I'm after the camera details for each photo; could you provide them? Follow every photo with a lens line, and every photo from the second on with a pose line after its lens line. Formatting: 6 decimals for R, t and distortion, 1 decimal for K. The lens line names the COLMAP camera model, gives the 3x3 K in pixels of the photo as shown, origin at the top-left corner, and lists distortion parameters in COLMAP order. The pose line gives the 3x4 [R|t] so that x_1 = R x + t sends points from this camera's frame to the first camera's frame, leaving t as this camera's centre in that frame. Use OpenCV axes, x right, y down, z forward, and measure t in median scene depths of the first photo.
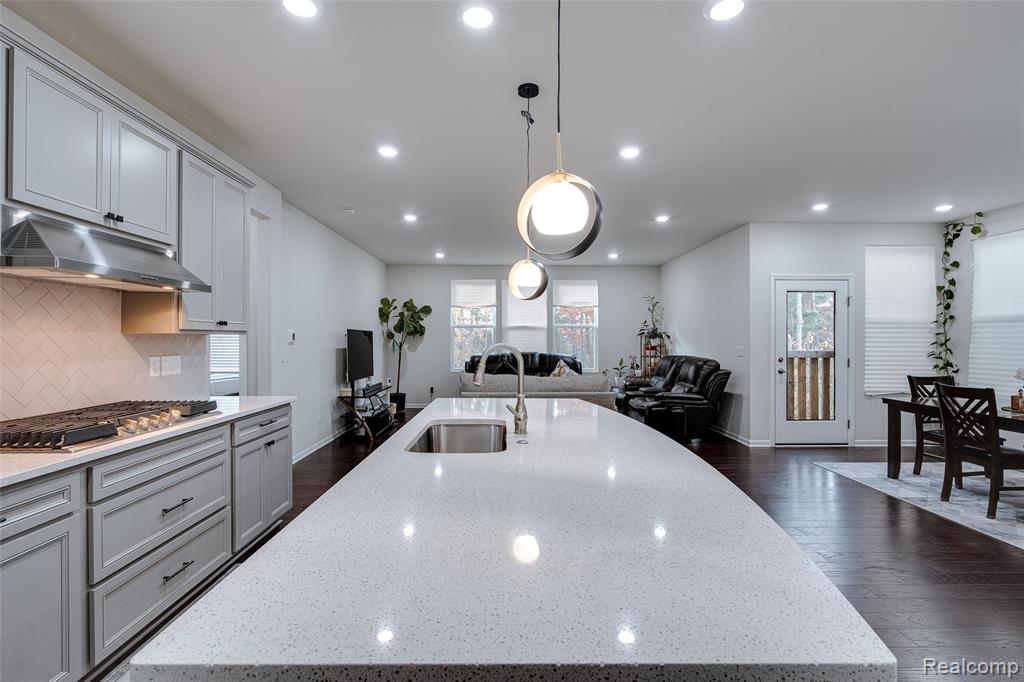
lens RADIAL K [[465.3, 0, 509.1], [0, 465.3, 338.5], [0, 0, 1]] dist [0.000230, 0.000653]
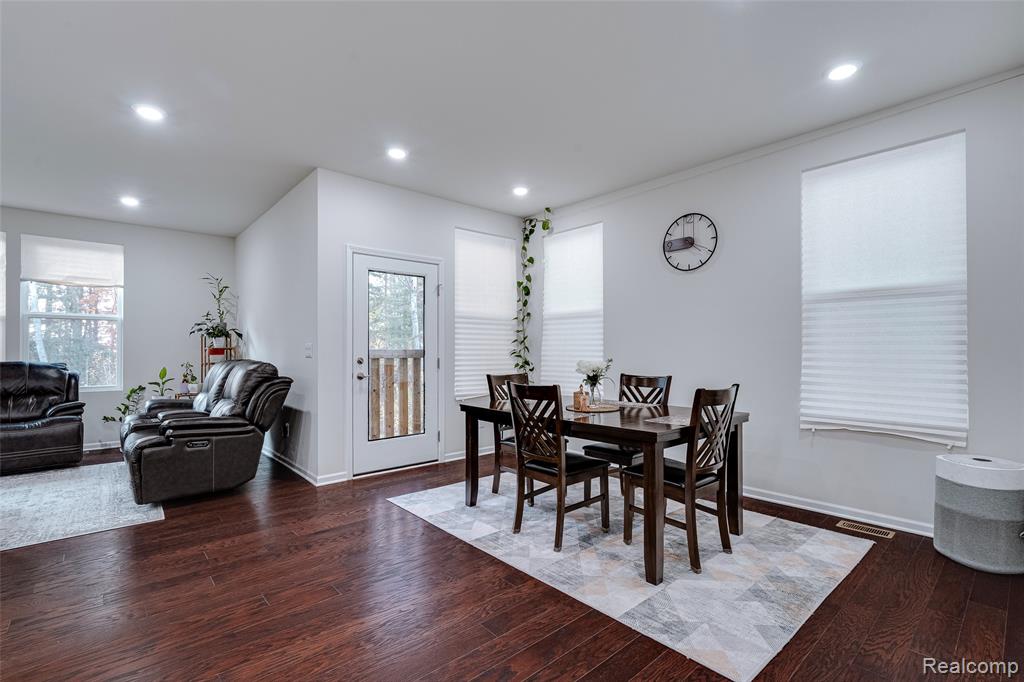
lens RADIAL K [[472.9, 0, 509.4], [0, 472.9, 345.6], [0, 0, 1]] dist [-0.001574, 0.000111]
pose [[0.762286, 0.004244, 0.647226, 0.276195], [0.002212, 0.999956, -0.009162, 0.028629], [-0.647236, 0.008416, 0.762243, 0.268611]]
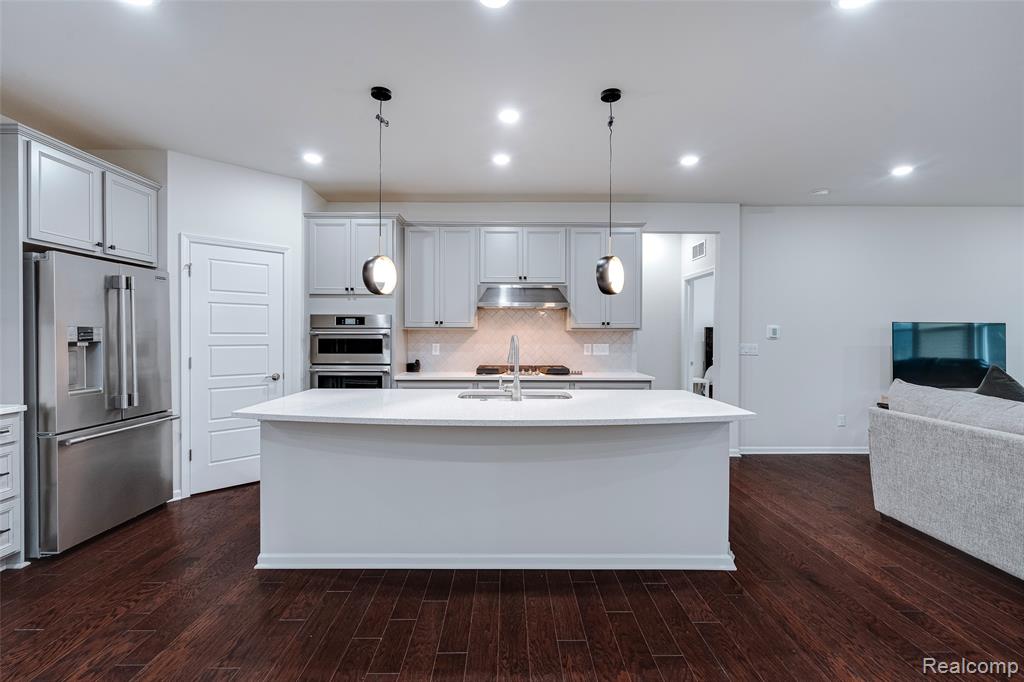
lens RADIAL K [[465.3, 0, 509.1], [0, 465.3, 338.5], [0, 0, 1]] dist [0.000230, 0.000653]
pose [[-0.010633, 0.006306, -0.999924, 0.504649], [-0.001523, 0.999979, 0.006323, 0.004317], [0.999942, 0.001590, -0.010623, 0.359205]]
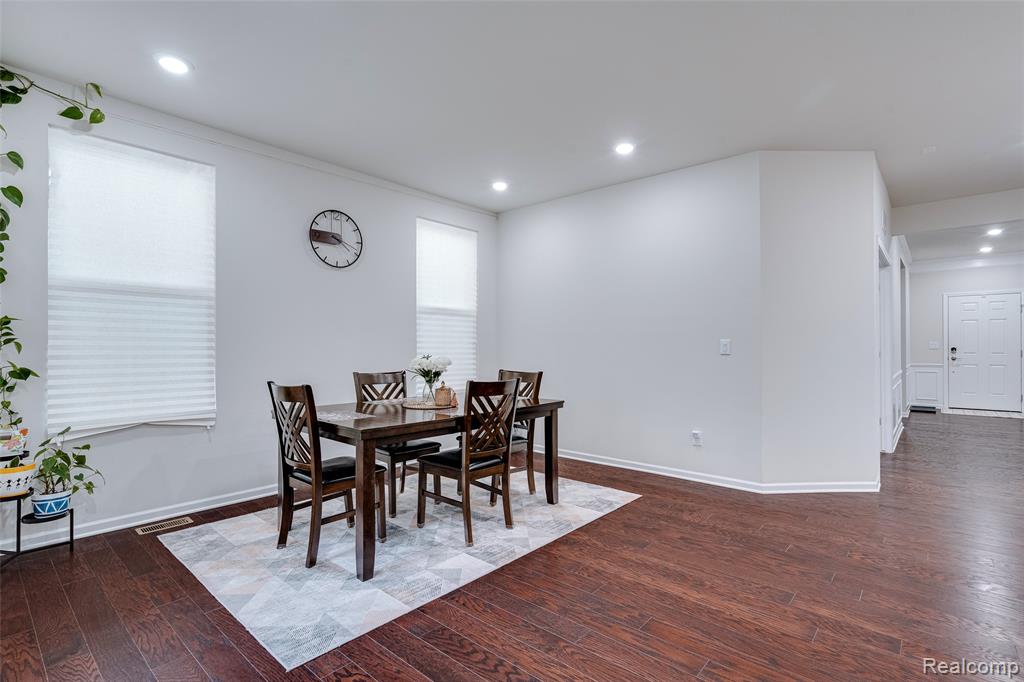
lens RADIAL K [[478.7, 0, 515.8], [0, 478.7, 347.2], [0, 0, 1]] dist [0.000298, 0.000312]
pose [[-0.739910, -0.001536, 0.672705, 0.258927], [0.000029, 0.999997, 0.002316, 0.028278], [-0.672706, 0.001733, -0.739908, 1.005323]]
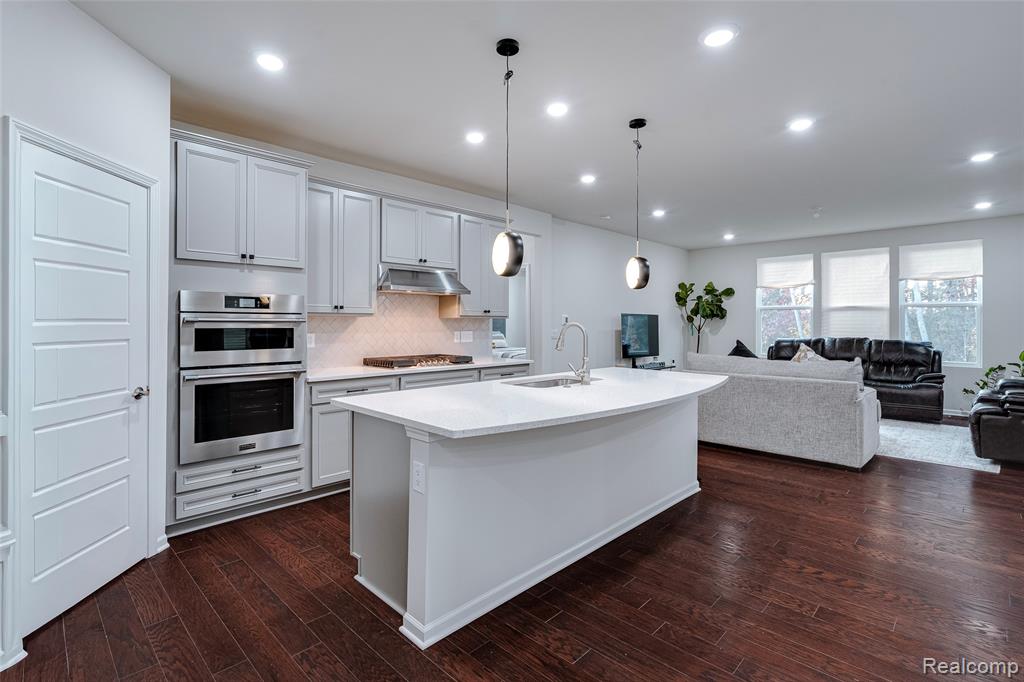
lens RADIAL K [[487.2, 0, 487.7], [0, 487.2, 324.3], [0, 0, 1]] dist [-0.000667, 0.000102]
pose [[0.688109, 0.001062, -0.725607, 0.331536], [0.000780, 0.999997, 0.002204, 0.004544], [0.725607, -0.002083, 0.688106, -0.095145]]
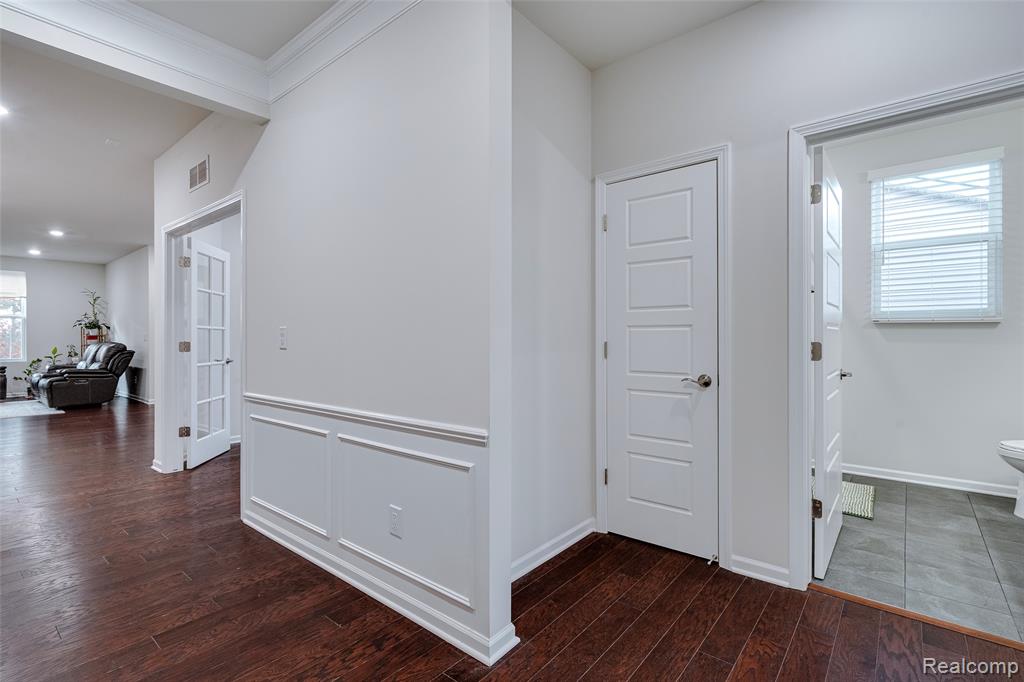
lens RADIAL K [[482.6, 0, 516.9], [0, 482.6, 337.4], [0, 0, 1]] dist [0.002511, 0.000531]
pose [[0.647878, -0.002136, 0.761741, 0.125045], [0.001133, 0.999998, 0.001840, 0.028780], [-0.761743, -0.000329, 0.647879, -0.801736]]
